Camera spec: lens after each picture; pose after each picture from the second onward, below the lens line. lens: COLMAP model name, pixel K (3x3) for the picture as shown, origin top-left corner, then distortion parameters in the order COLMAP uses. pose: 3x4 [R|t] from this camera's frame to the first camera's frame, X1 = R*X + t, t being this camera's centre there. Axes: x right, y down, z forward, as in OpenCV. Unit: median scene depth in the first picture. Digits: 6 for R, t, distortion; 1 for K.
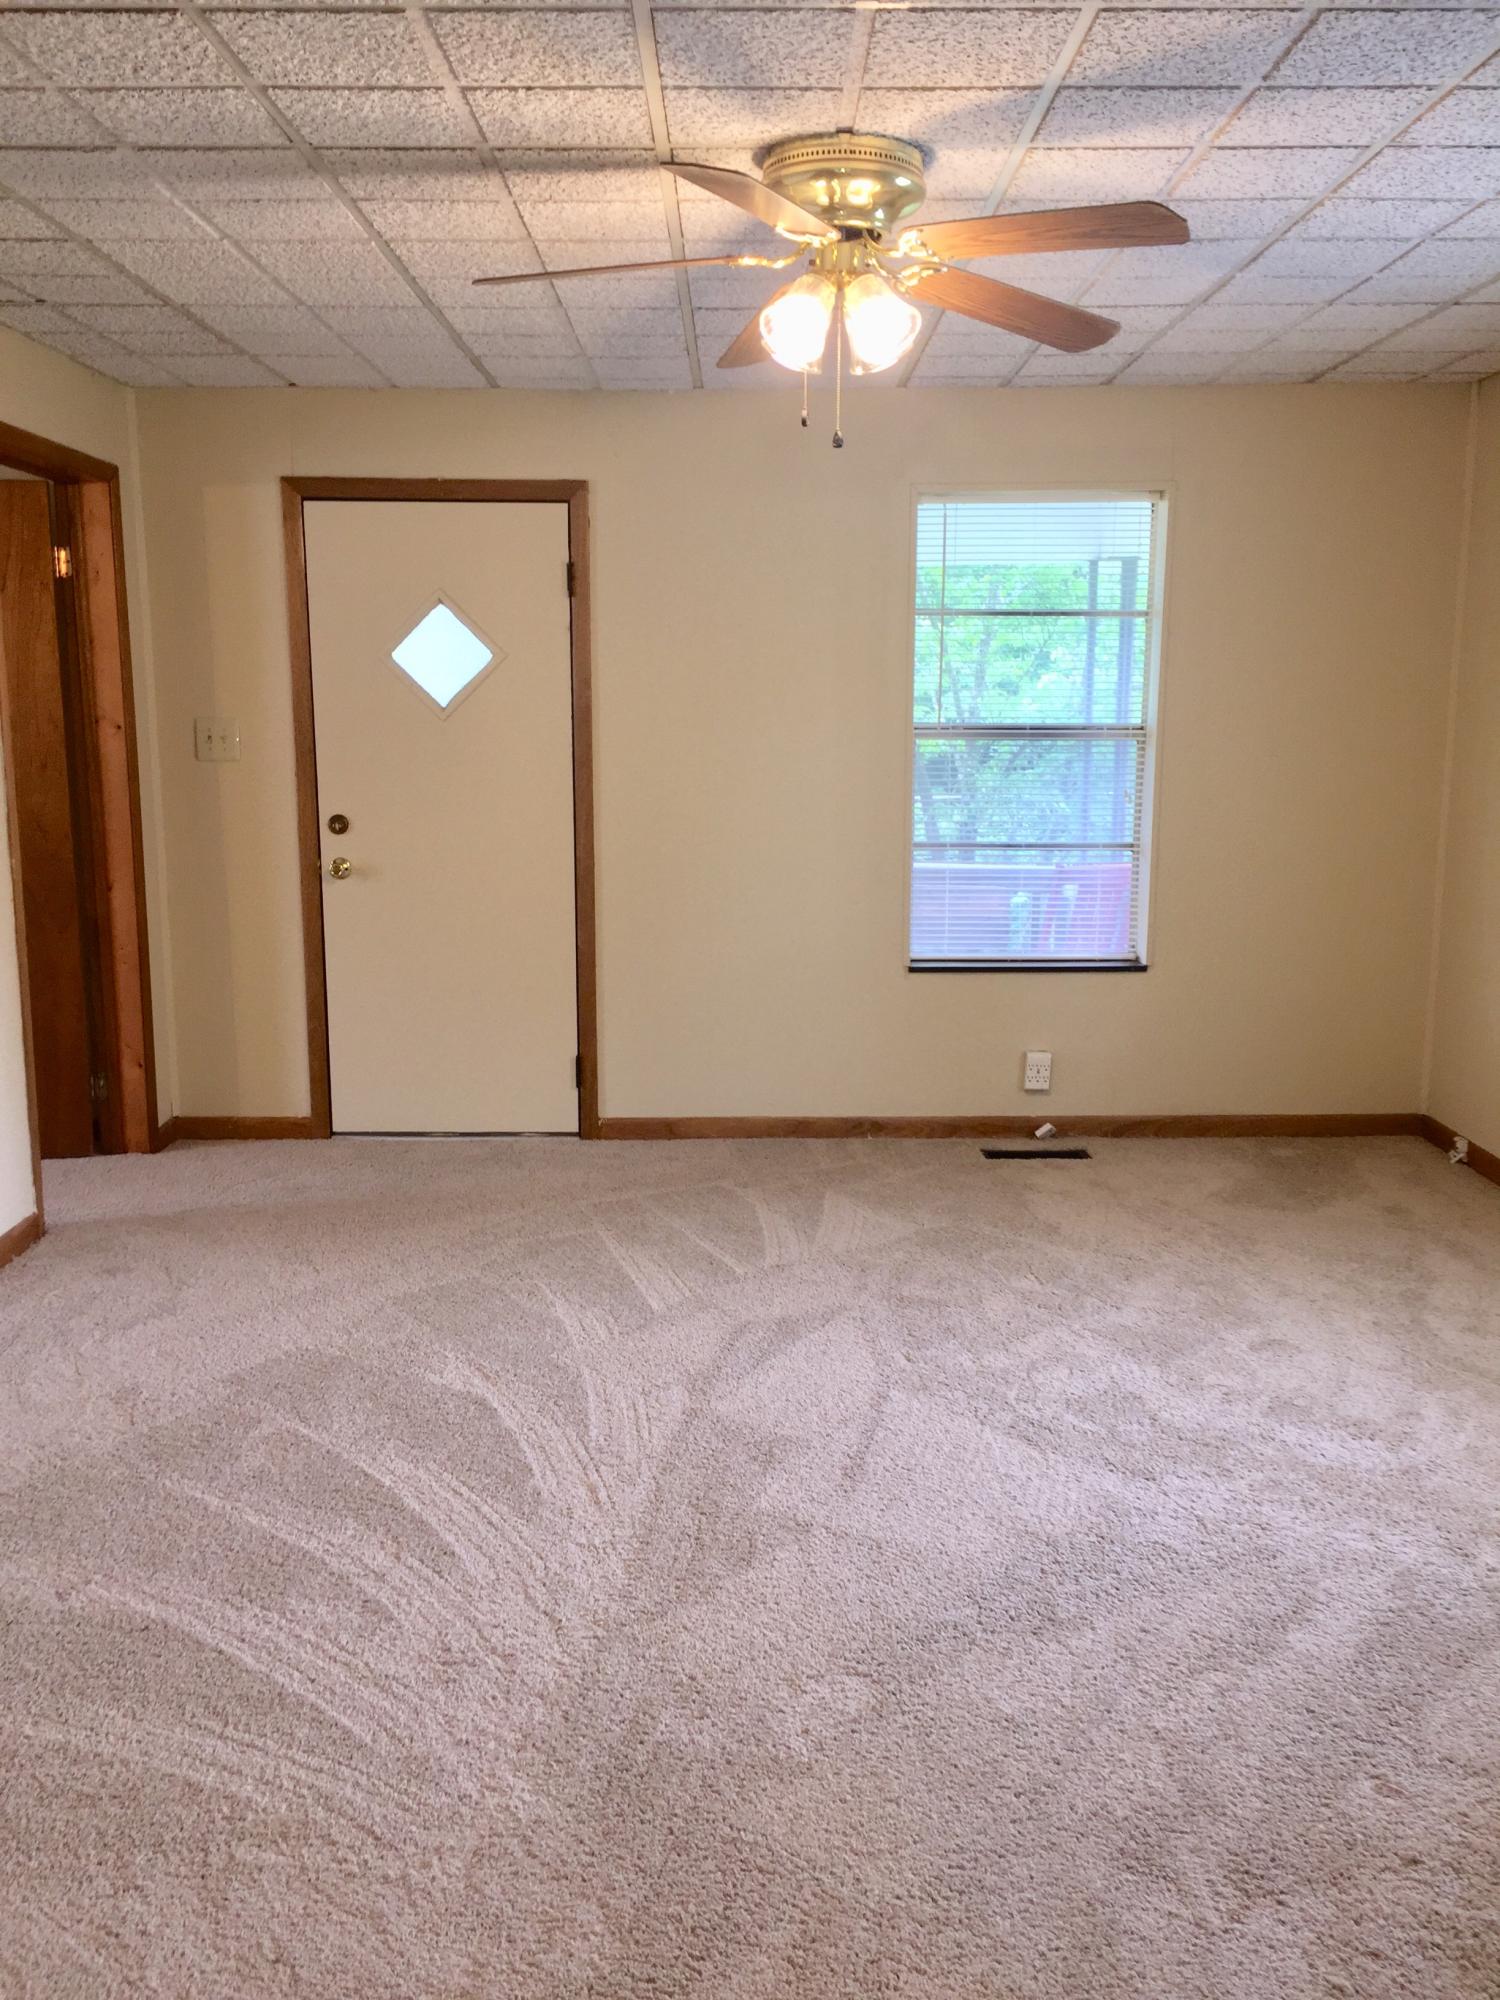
lens RADIAL K [[1699.8, 0, 750.0], [0, 1699.8, 1000.0], [0, 0, 1]] dist [0.080538, -0.115747]
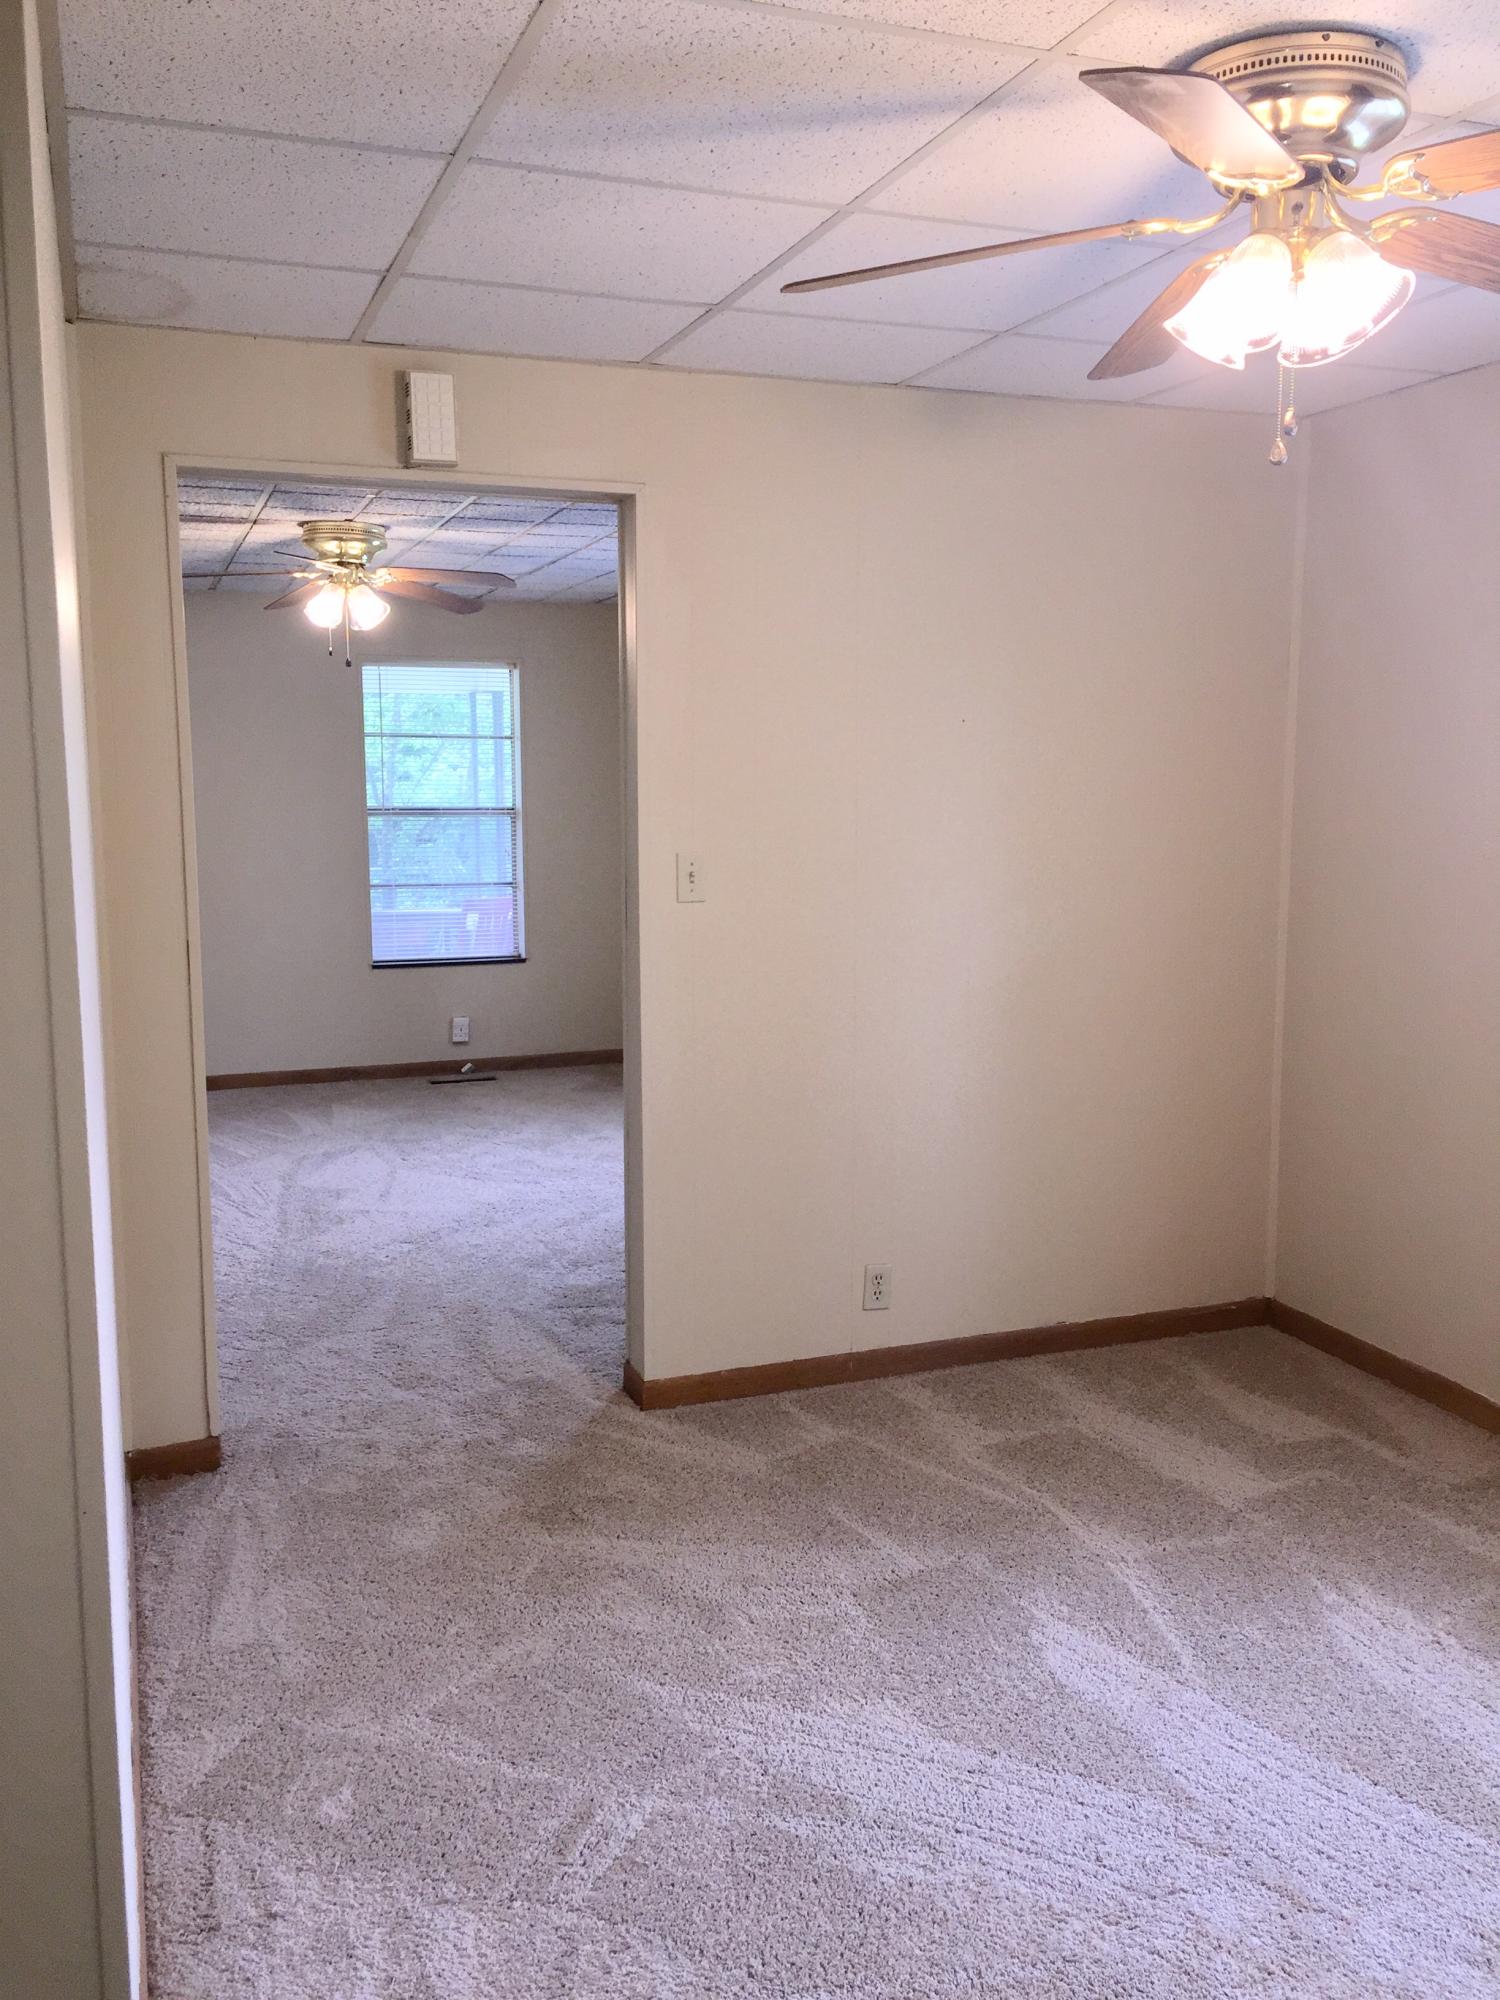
lens RADIAL K [[1699.8, 0, 750.0], [0, 1699.8, 1000.0], [0, 0, 1]] dist [0.080538, -0.115747]
pose [[0.936719, -0.049039, 0.346630, -0.125710], [0.065428, 0.997217, -0.035729, 0.092025], [-0.343914, 0.056147, 0.937321, -0.568296]]
